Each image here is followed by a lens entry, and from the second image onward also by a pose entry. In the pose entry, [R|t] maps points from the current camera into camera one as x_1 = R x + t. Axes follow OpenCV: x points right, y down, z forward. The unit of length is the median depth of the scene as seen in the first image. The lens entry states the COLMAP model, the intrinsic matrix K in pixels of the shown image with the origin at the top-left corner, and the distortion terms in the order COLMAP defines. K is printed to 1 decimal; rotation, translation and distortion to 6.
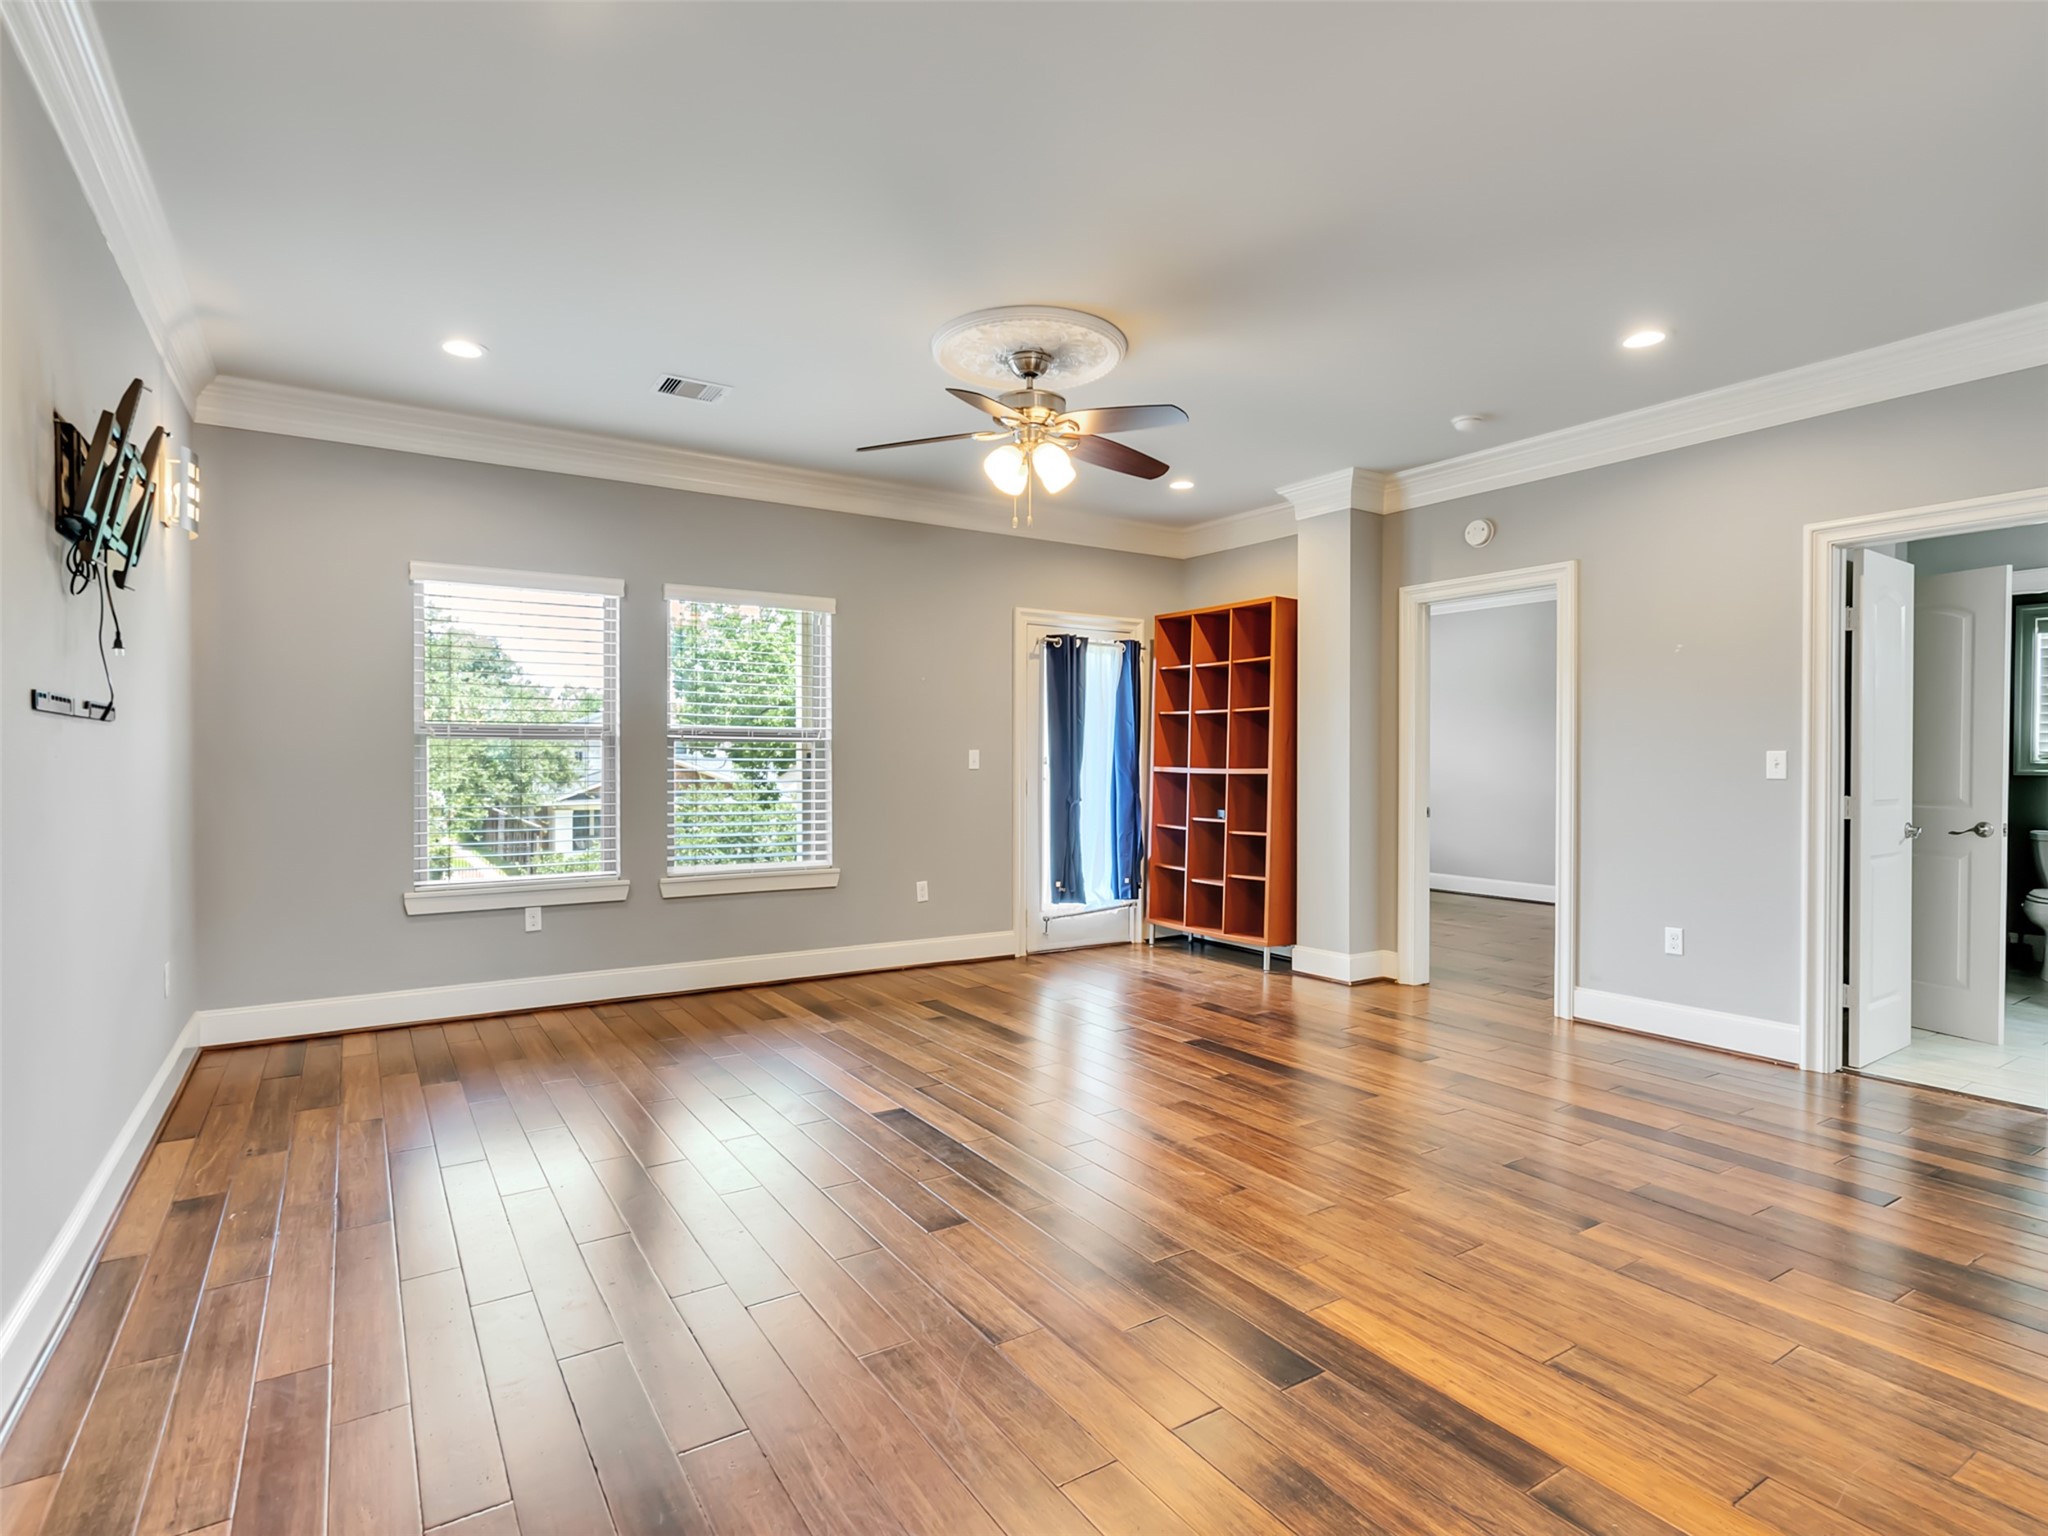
lens RADIAL K [[1043.9, 0, 1008.1], [0, 1043.9, 760.5], [0, 0, 1]] dist [-0.018377, 0.000986]
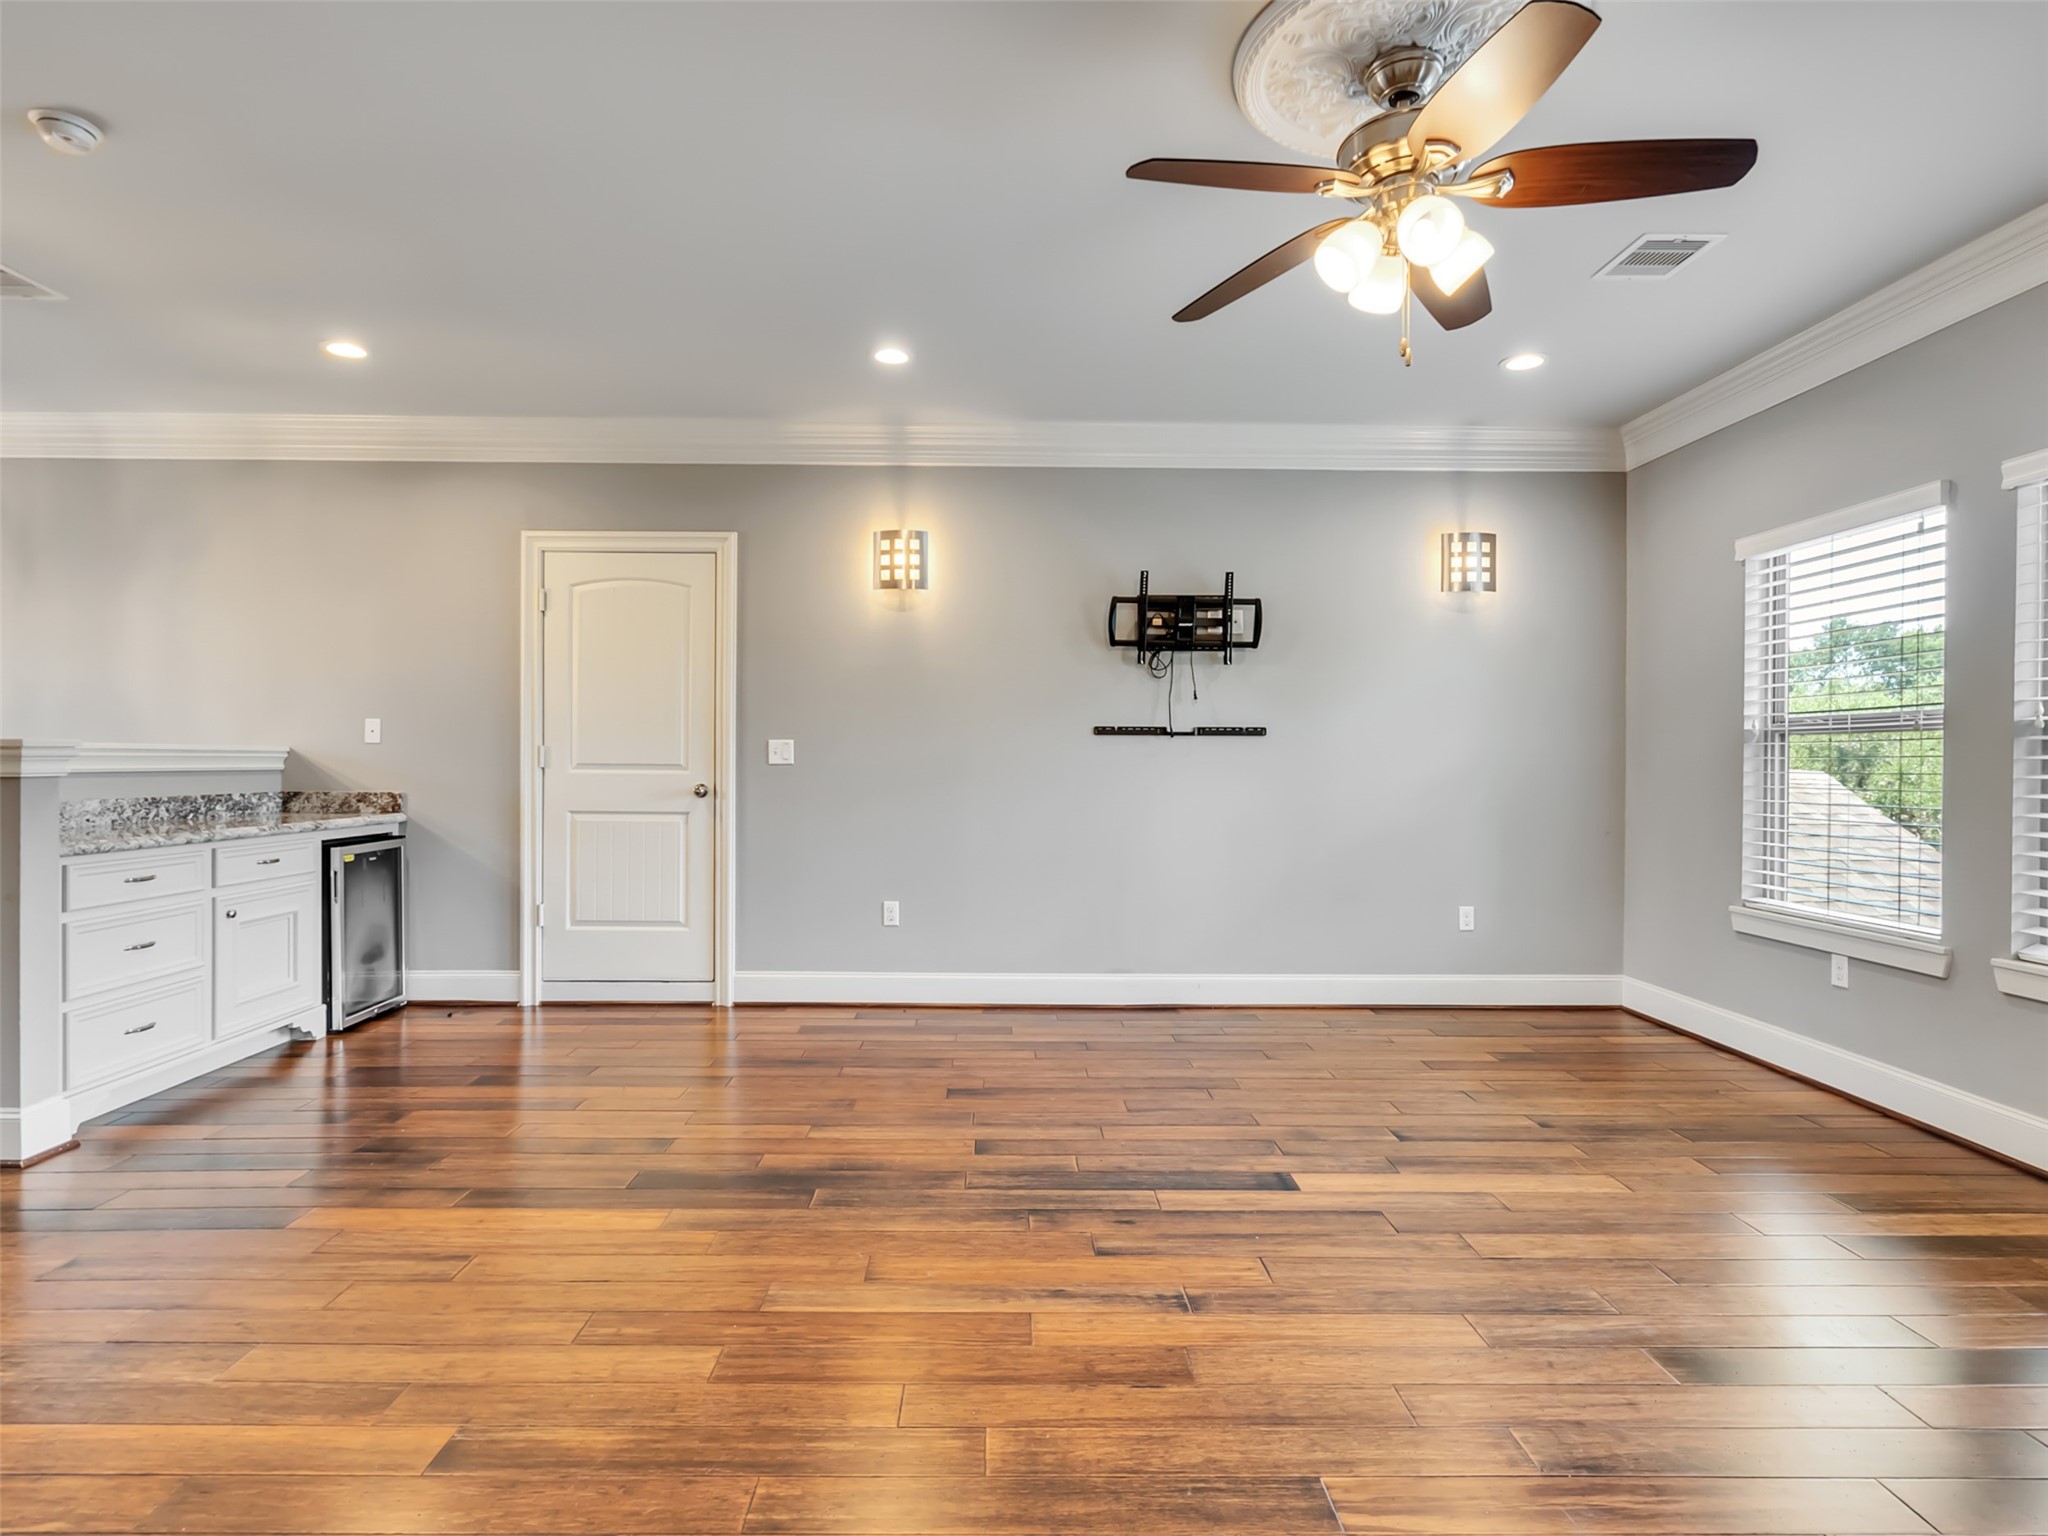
lens RADIAL K [[1043.9, 0, 1008.1], [0, 1043.9, 760.5], [0, 0, 1]] dist [-0.018377, 0.000986]
pose [[-0.522904, -0.004421, -0.852380, 0.634716], [-0.007124, 0.999974, -0.000816, 0.005999], [0.852362, 0.005645, -0.522922, 1.117536]]
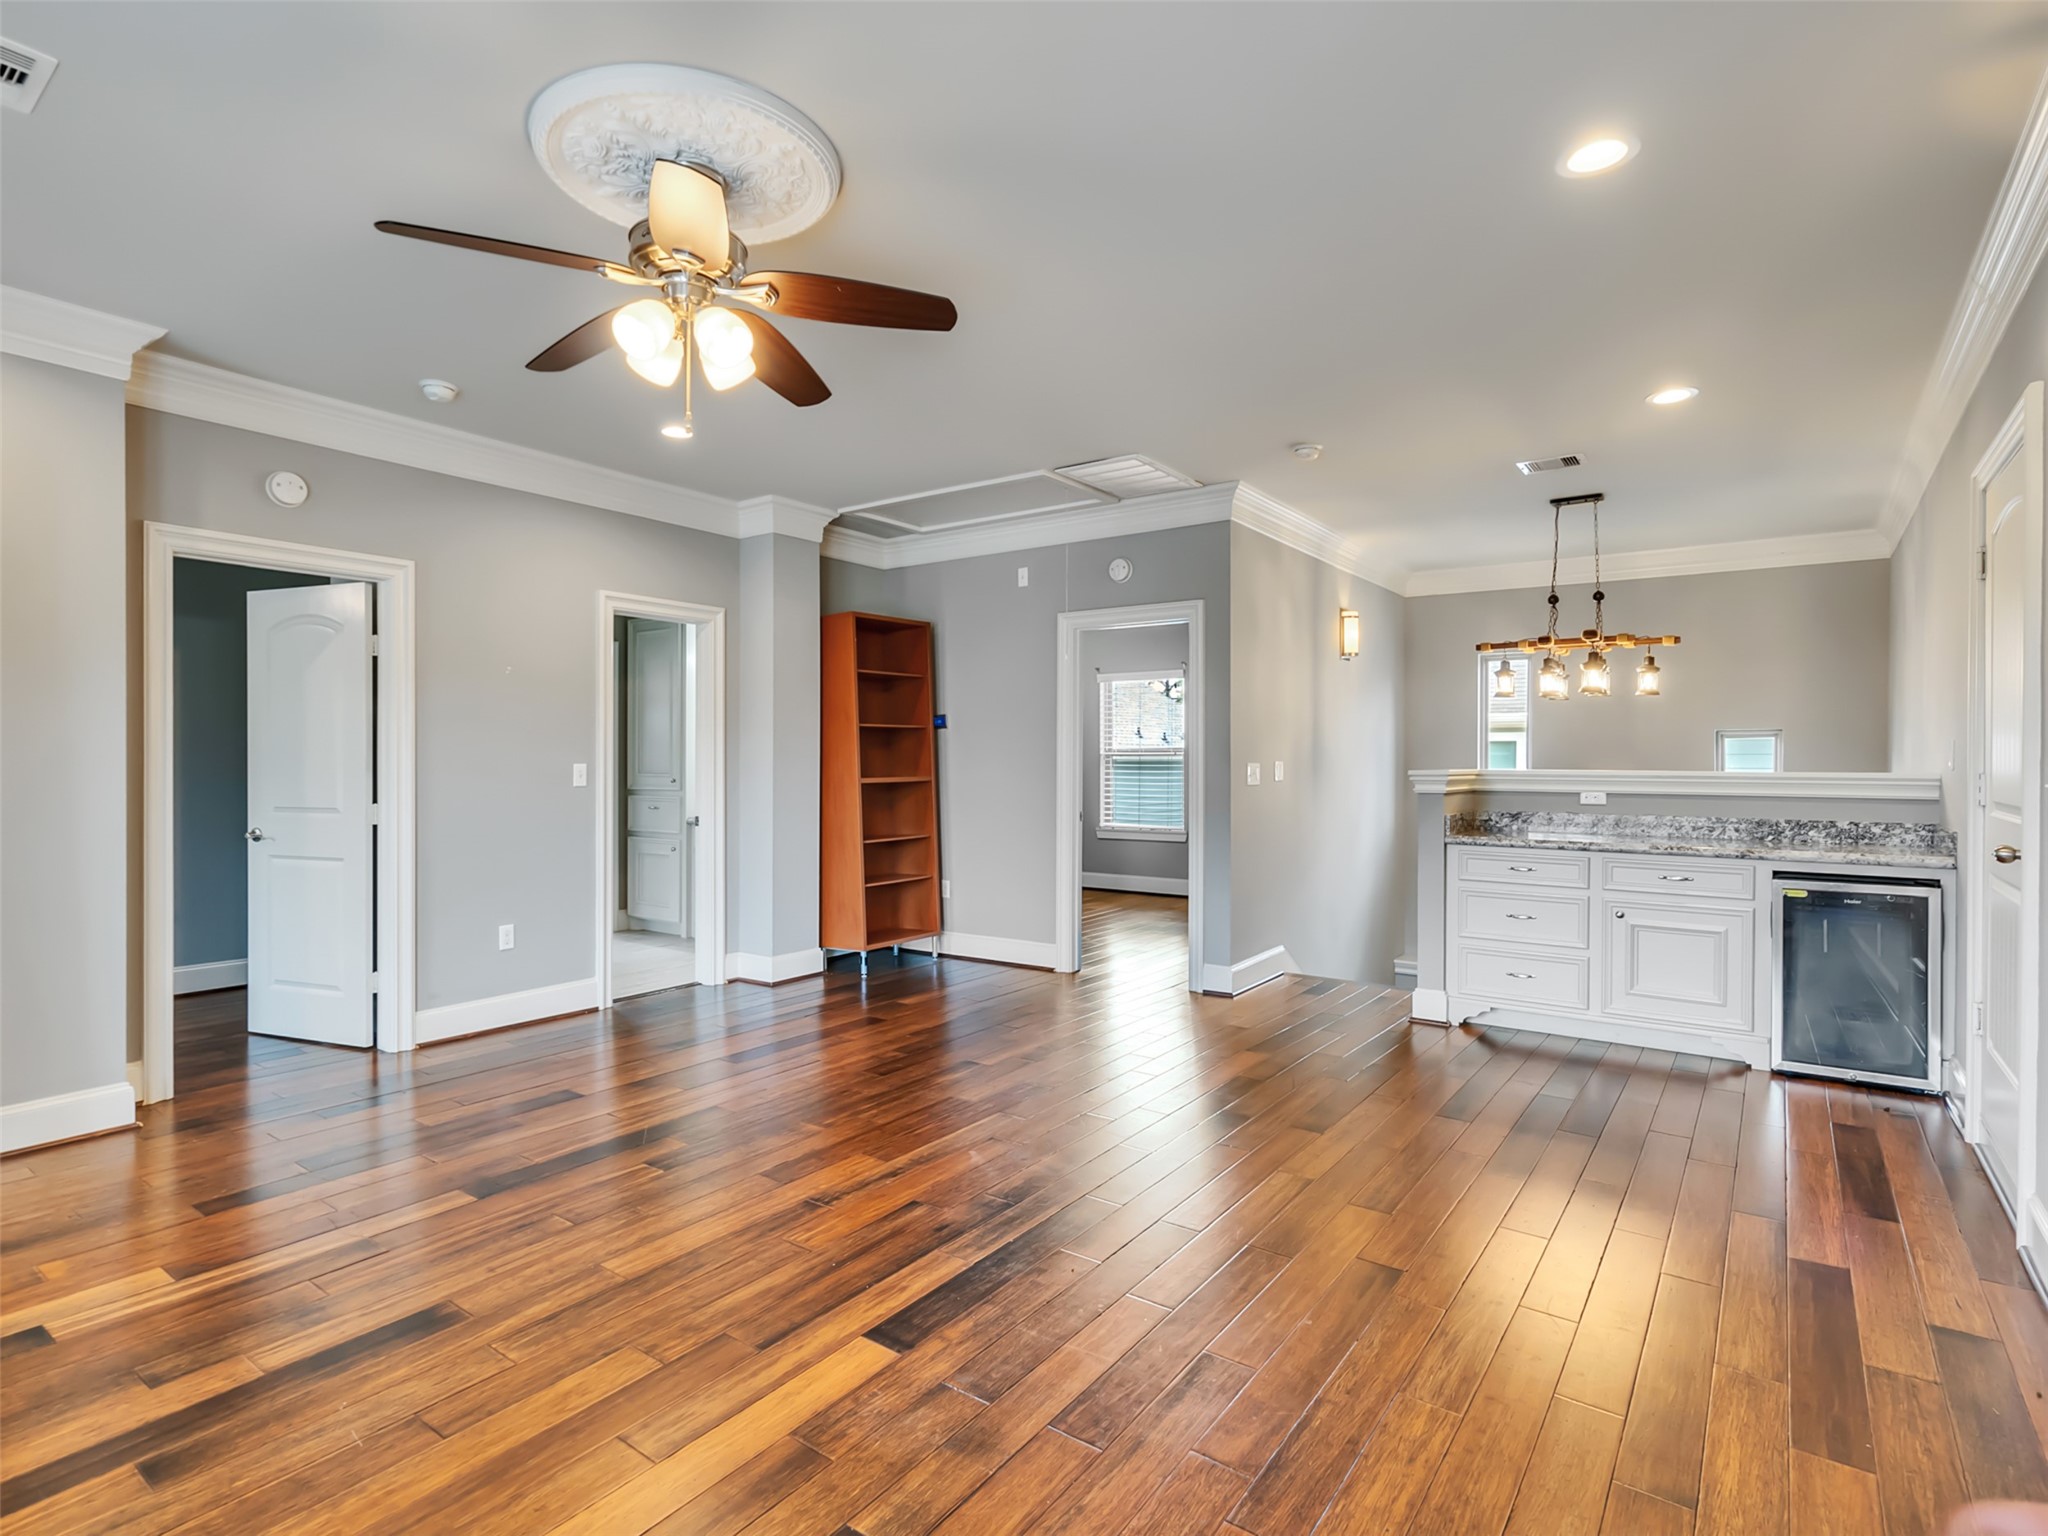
lens RADIAL K [[1043.9, 0, 1008.1], [0, 1043.9, 760.5], [0, 0, 1]] dist [-0.018377, 0.000986]
pose [[-0.361986, -0.004899, 0.932171, -0.663795], [-0.003099, 0.999987, 0.004052, -0.021568], [-0.932178, -0.001422, -0.361997, 1.048467]]
